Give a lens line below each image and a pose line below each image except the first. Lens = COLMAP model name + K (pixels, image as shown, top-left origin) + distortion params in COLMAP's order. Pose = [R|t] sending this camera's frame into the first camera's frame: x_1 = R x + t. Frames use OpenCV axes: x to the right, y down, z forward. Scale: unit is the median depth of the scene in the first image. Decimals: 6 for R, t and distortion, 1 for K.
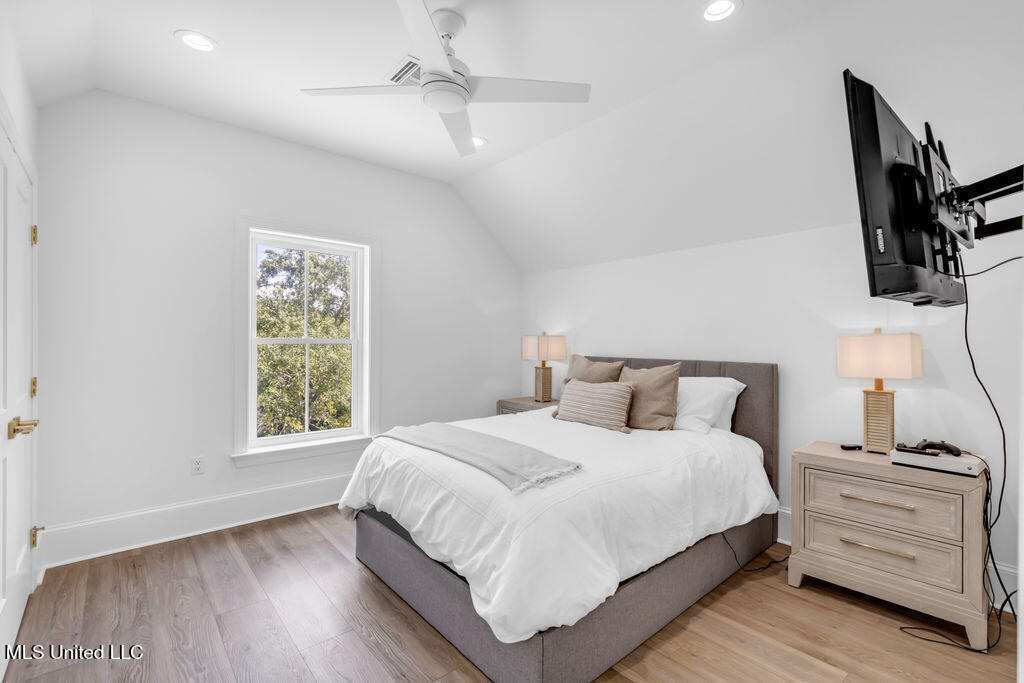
lens RADIAL K [[462.9, 0, 510.6], [0, 462.9, 343.2], [0, 0, 1]] dist [-0.001522, -0.000252]
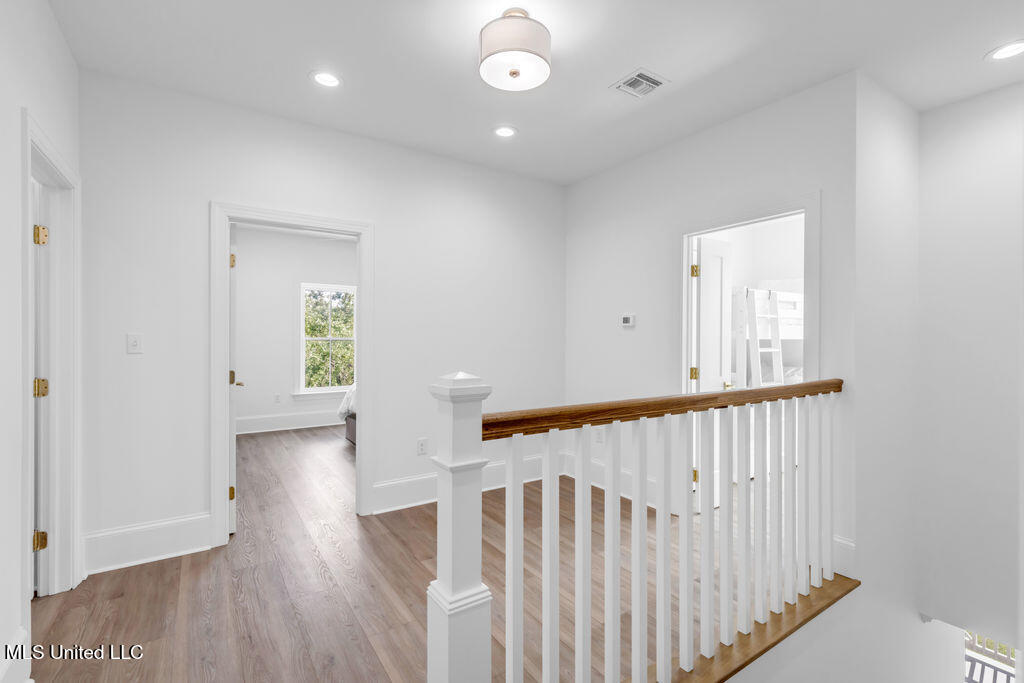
lens RADIAL K [[462.9, 0, 513.0], [0, 462.9, 339.0], [0, 0, 1]] dist [-0.001522, -0.000252]
pose [[0.994147, 0.005823, -0.107883, 0.263267], [-0.006310, 0.999971, -0.004172, -0.002652], [0.107855, 0.004829, 0.994155, -0.420321]]
